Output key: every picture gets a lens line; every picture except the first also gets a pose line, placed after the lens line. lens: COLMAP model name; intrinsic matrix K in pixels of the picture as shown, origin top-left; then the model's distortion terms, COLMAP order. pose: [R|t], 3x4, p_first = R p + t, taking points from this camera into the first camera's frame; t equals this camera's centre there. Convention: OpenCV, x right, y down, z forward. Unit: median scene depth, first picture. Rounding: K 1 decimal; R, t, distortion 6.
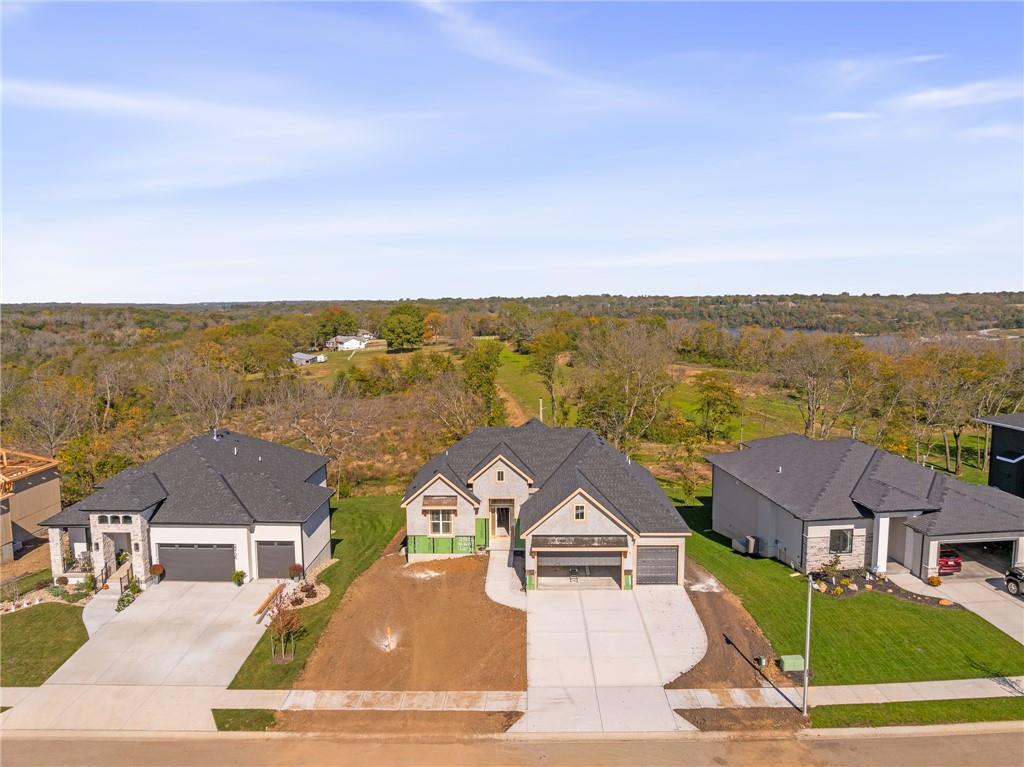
lens RADIAL K [[720.3, 0, 515.1], [0, 720.3, 384.1], [0, 0, 1]] dist [-0.042262, -0.003238]
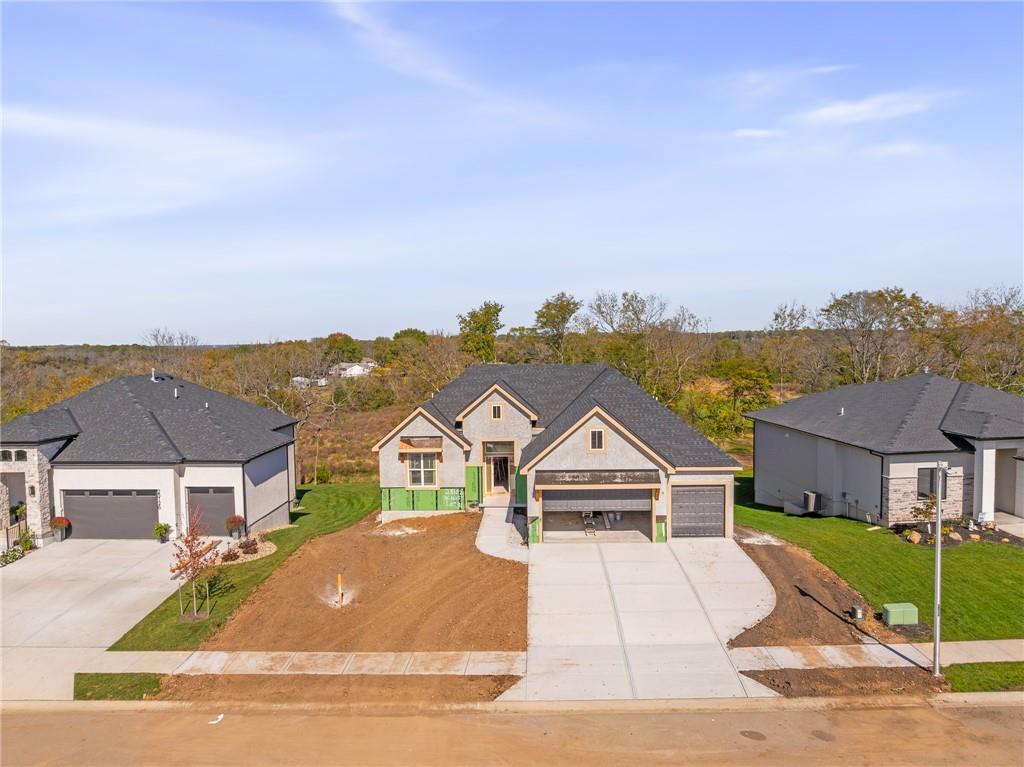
lens RADIAL K [[727.4, 0, 515.5], [0, 727.4, 383.7], [0, 0, 1]] dist [-0.045706, 0.011852]
pose [[0.999889, -0.007054, -0.013115, 0.012503], [0.006285, 0.998311, -0.057759, 0.155010], [0.013500, 0.057670, 0.998244, 0.205632]]
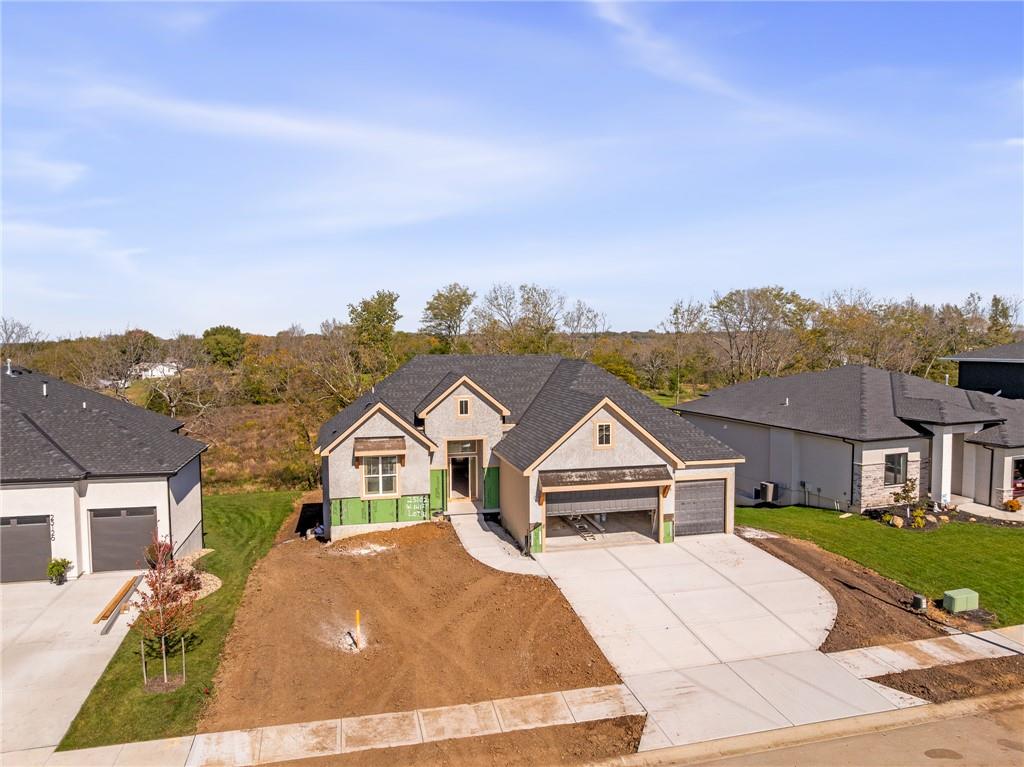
lens RADIAL K [[724.0, 0, 512.0], [0, 724.0, 383.5], [0, 0, 1]] dist [-0.055879, 0.028217]
pose [[0.969687, -0.014973, 0.243890, -0.160106], [0.029153, 0.998081, -0.054636, 0.156840], [-0.242604, 0.060090, 0.968263, 0.320578]]
